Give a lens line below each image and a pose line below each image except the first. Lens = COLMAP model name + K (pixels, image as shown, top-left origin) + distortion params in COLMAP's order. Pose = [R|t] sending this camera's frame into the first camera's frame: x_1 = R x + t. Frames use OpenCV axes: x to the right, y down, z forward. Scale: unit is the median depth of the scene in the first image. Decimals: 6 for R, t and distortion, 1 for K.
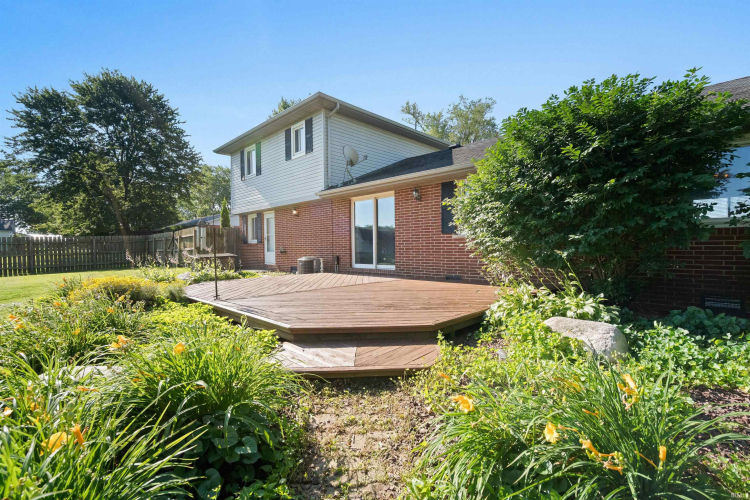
lens RADIAL K [[340.5, 0, 375.0], [0, 340.5, 250.0], [0, 0, 1]] dist [0.000410, 0.000191]
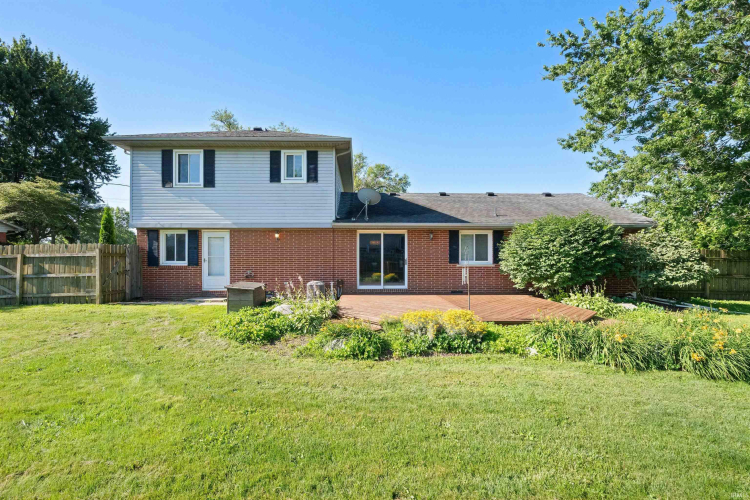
lens RADIAL K [[340.5, 0, 375.0], [0, 340.5, 250.0], [0, 0, 1]] dist [0.000410, 0.000191]
pose [[0.673569, 0.022523, 0.738781, -0.824161], [-0.001033, 0.999563, -0.029532, -0.044339], [-0.739124, 0.019128, 0.673298, 0.144420]]
